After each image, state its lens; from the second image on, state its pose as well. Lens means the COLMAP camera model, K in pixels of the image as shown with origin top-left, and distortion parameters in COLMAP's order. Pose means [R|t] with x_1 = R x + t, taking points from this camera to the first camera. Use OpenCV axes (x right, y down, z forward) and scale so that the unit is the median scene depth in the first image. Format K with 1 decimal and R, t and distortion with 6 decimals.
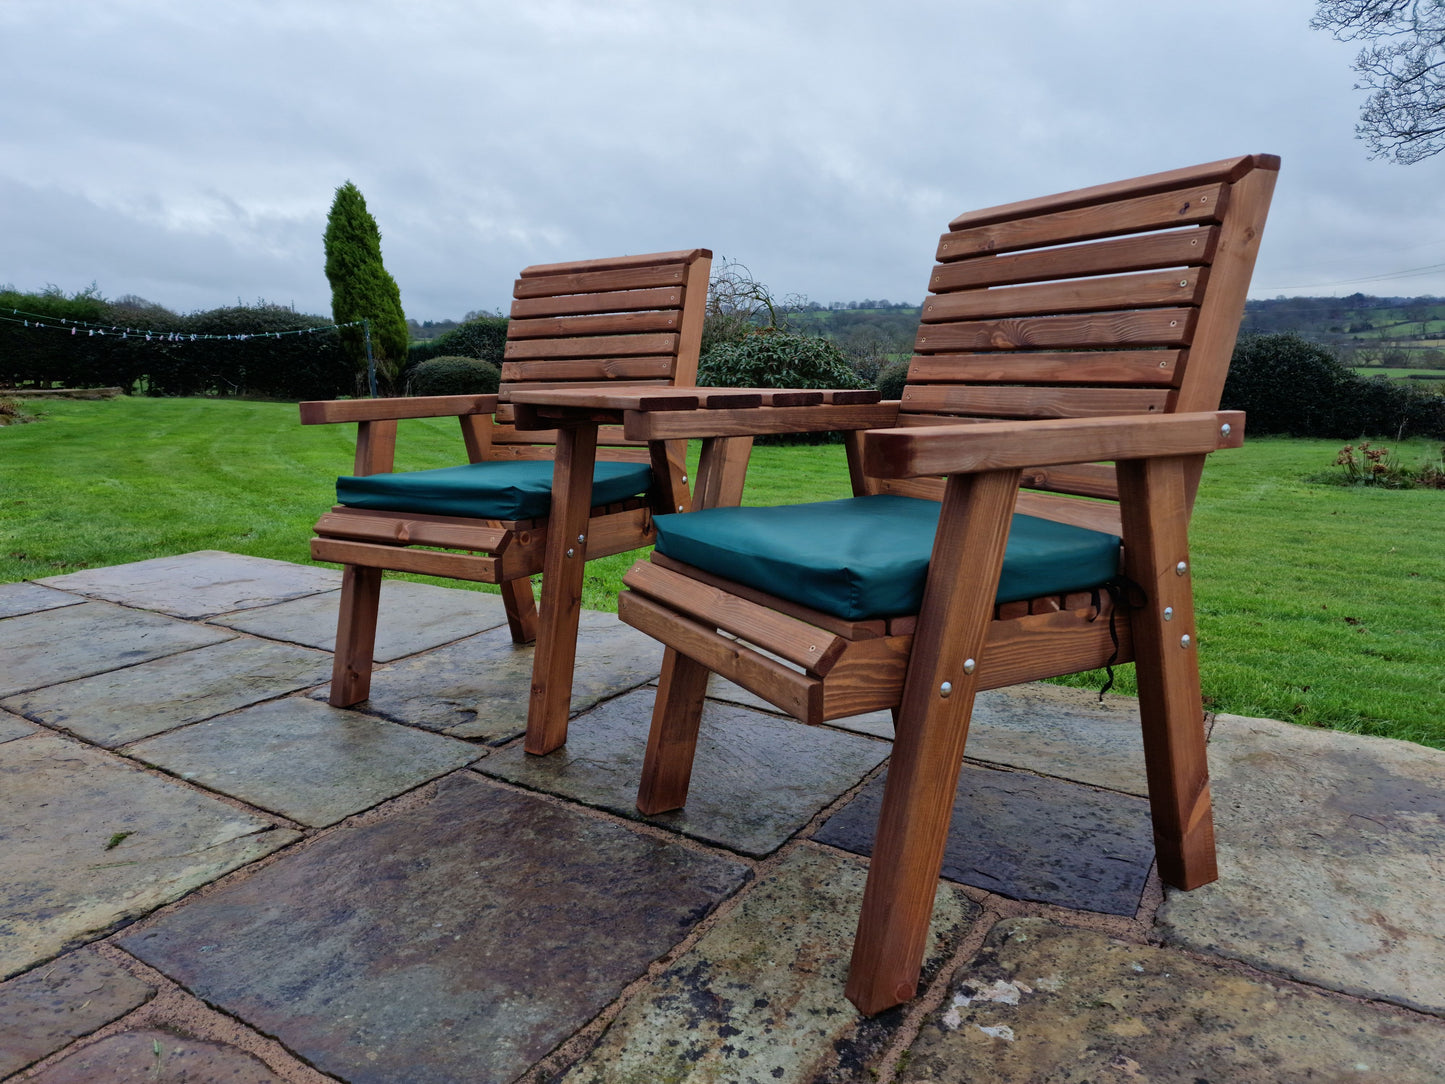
lens RADIAL K [[968.5, 0, 714.5], [0, 968.5, 539.4], [0, 0, 1]] dist [0.078948, -0.069562]
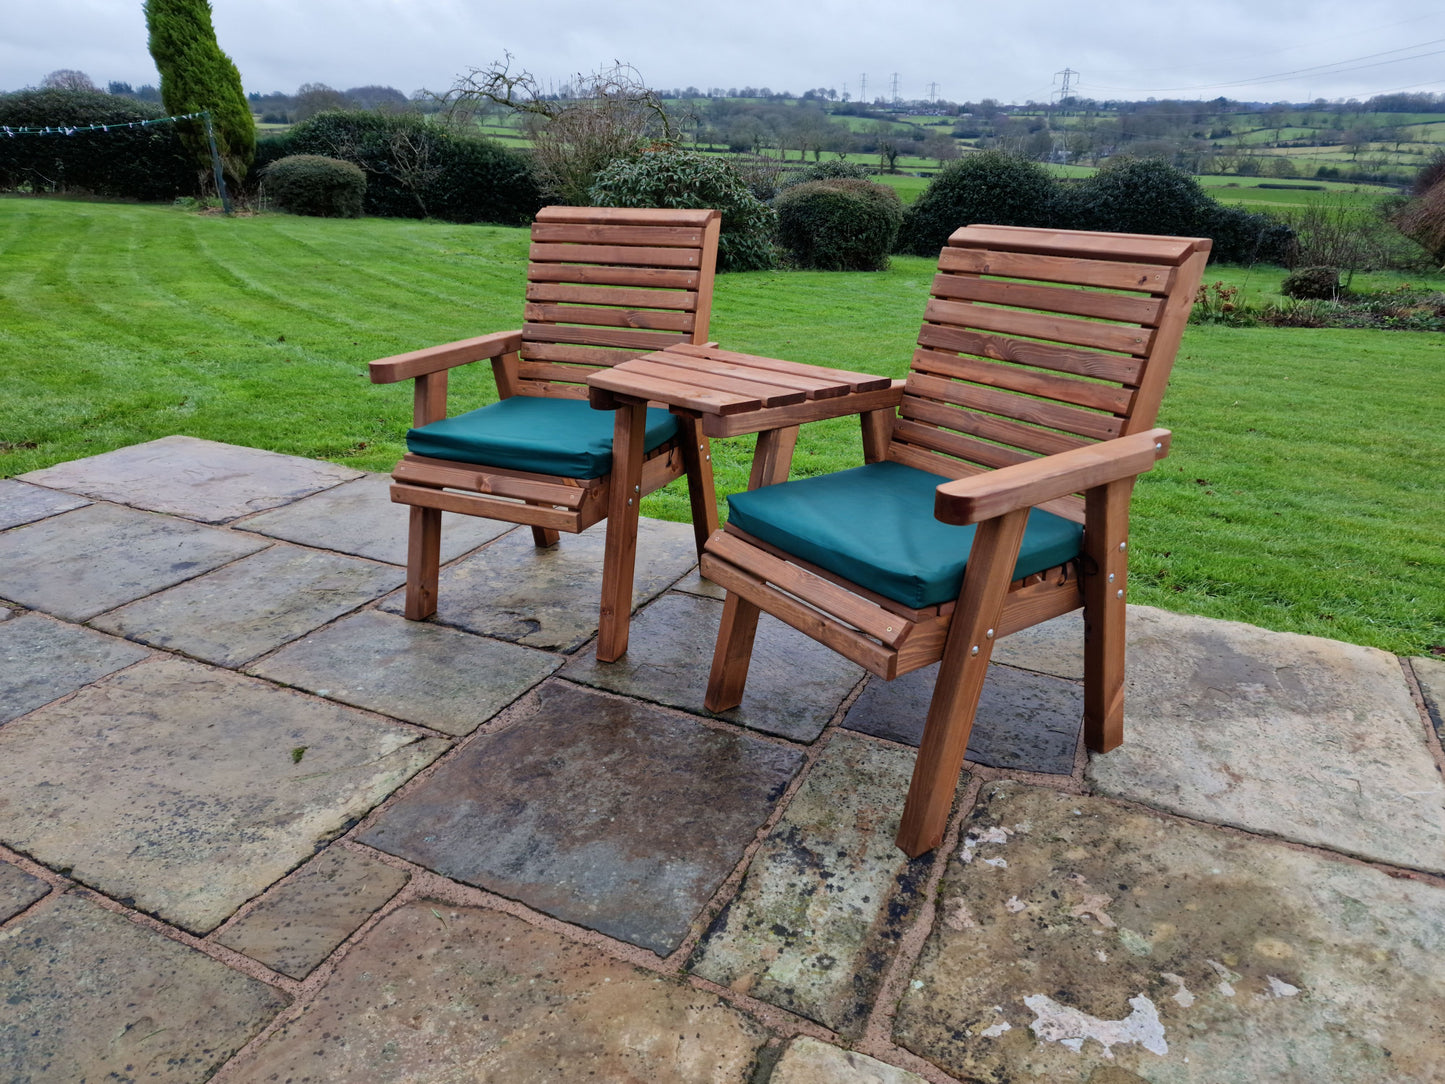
lens RADIAL K [[963.9, 0, 733.1], [0, 963.9, 530.4], [0, 0, 1]] dist [0.091755, -0.077367]
pose [[0.989963, -0.026828, 0.138755, -0.228124], [0.000386, 0.982326, 0.187179, -0.213375], [-0.141324, -0.185247, 0.972477, -0.240876]]
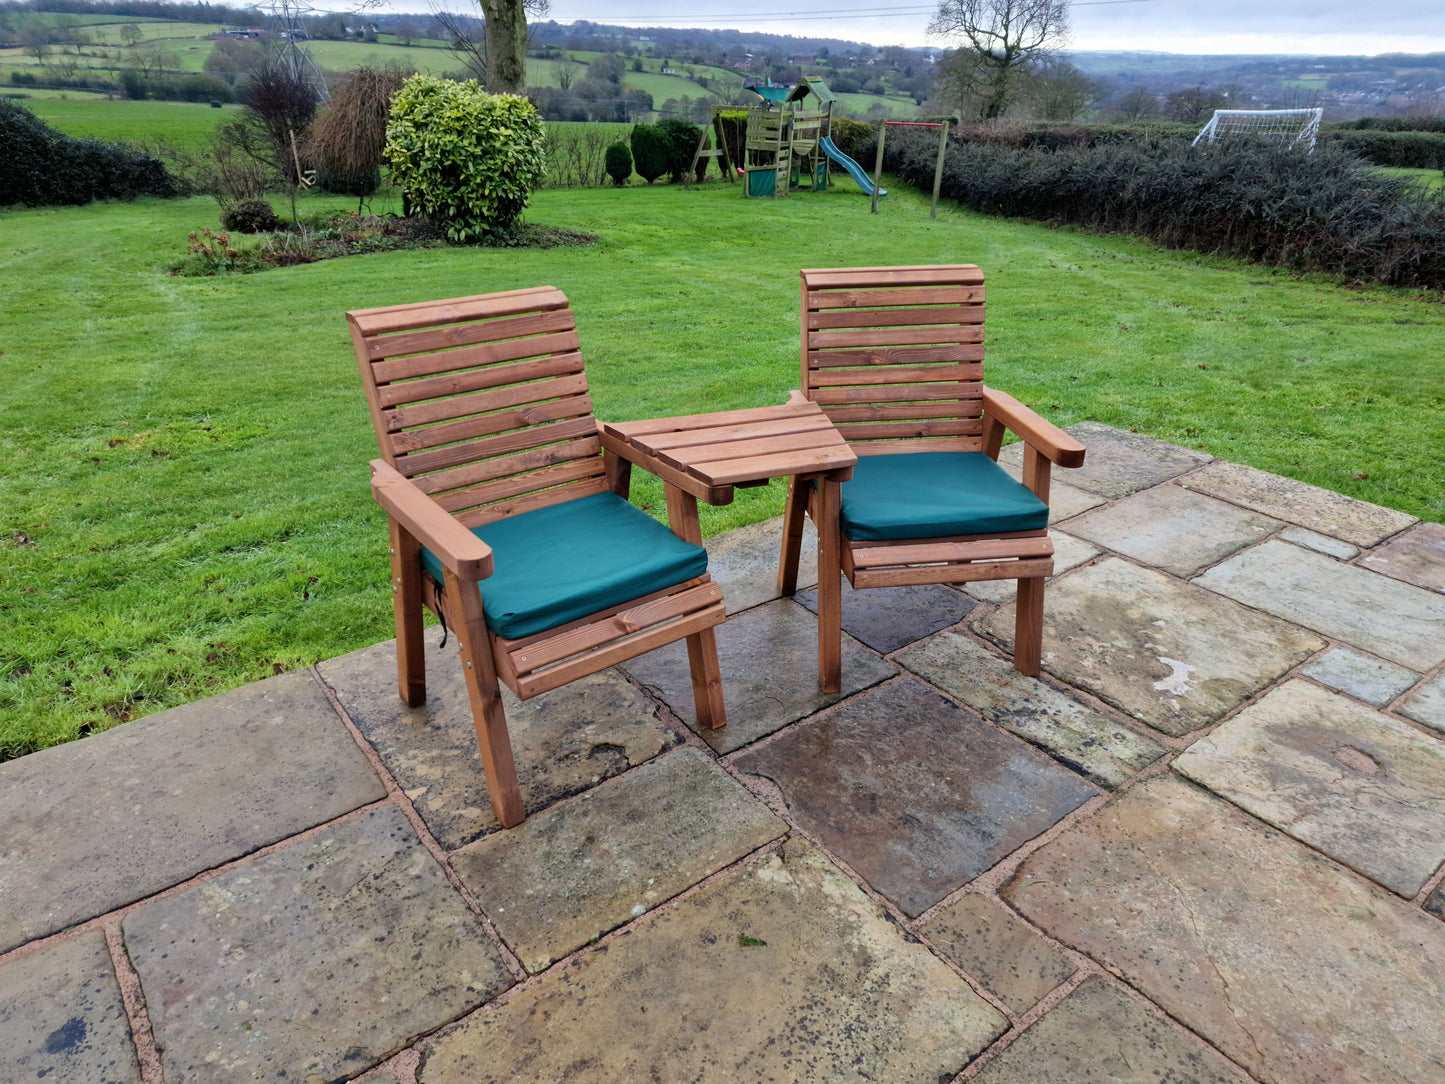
lens RADIAL K [[979.0, 0, 728.9], [0, 979.0, 537.7], [0, 0, 1]] dist [0.081873, -0.068196]
pose [[0.329284, -0.385312, 0.862036, -1.491452], [0.152396, 0.922669, 0.354200, -0.588883], [-0.931852, 0.014738, 0.362540, 0.595546]]
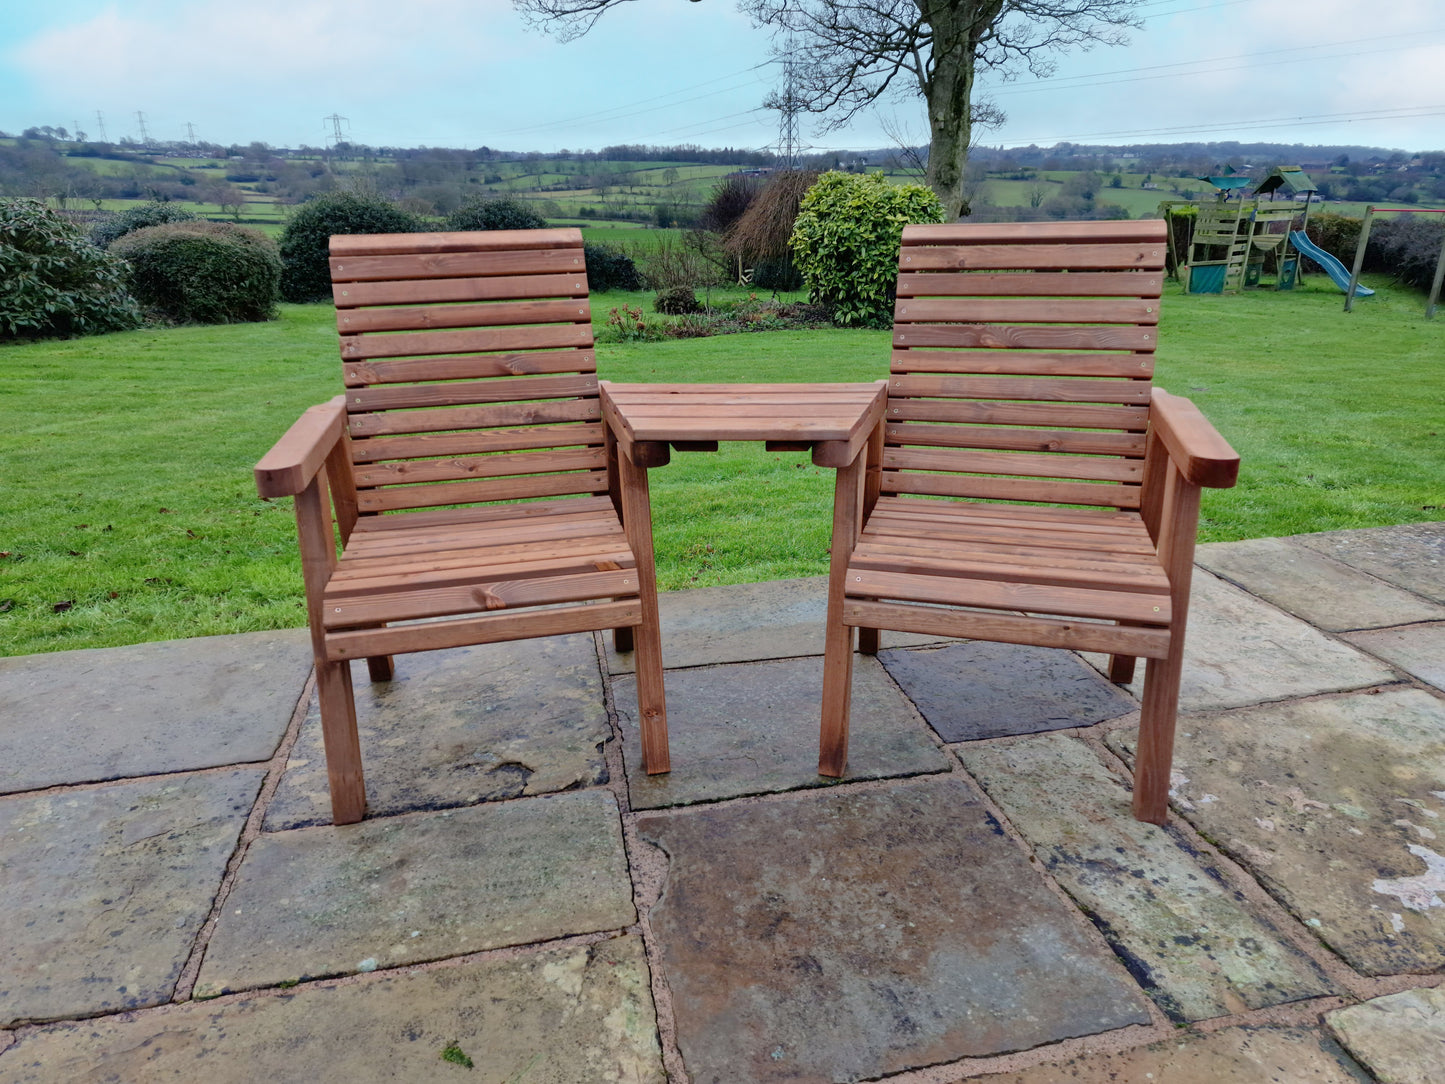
lens RADIAL K [[968.5, 0, 714.5], [0, 968.5, 539.4], [0, 0, 1]] dist [0.078948, -0.069562]
pose [[0.708560, -0.230569, 0.666918, -0.921415], [0.131230, 0.971681, 0.196508, -0.252284], [-0.693340, -0.051718, 0.718752, 0.289608]]
